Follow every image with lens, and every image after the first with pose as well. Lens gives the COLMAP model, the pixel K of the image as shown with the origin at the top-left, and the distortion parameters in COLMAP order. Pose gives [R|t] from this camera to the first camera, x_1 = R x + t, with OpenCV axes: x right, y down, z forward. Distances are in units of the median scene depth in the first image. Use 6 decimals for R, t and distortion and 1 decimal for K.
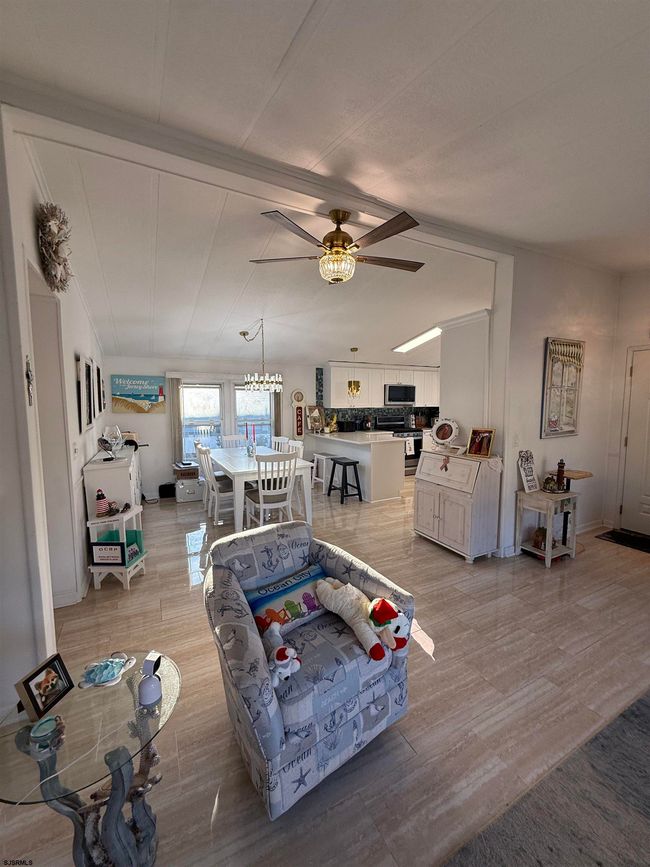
lens RADIAL K [[342.2, 0, 324.6], [0, 342.2, 436.3], [0, 0, 1]] dist [-0.003101, -0.000247]
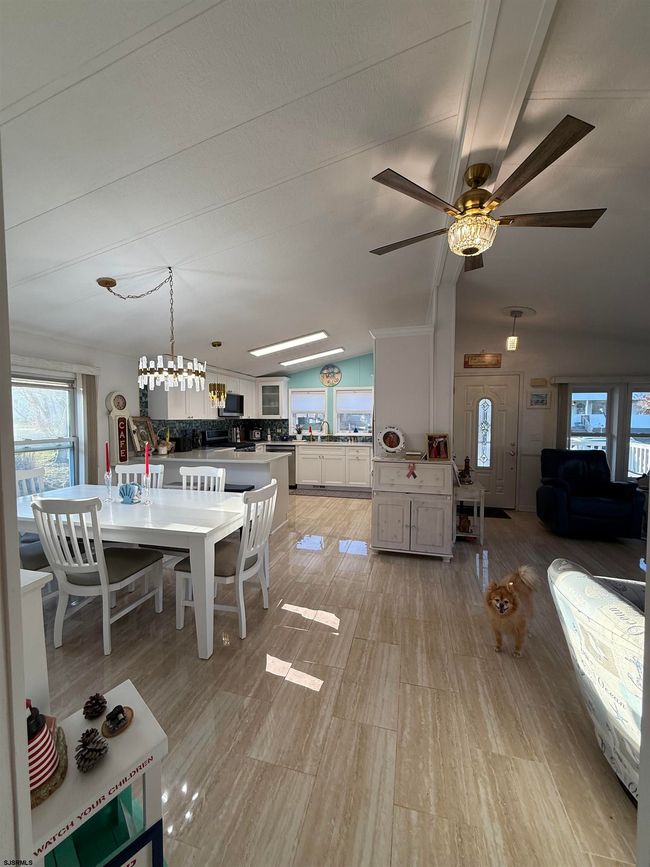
lens RADIAL K [[342.2, 0, 322.4], [0, 342.2, 433.5], [0, 0, 1]] dist [-0.003101, -0.000247]
pose [[0.669452, -0.030684, 0.742221, -0.321942], [0.072015, 0.997121, -0.023732, -0.013667], [-0.739356, 0.069338, 0.669734, 0.296811]]
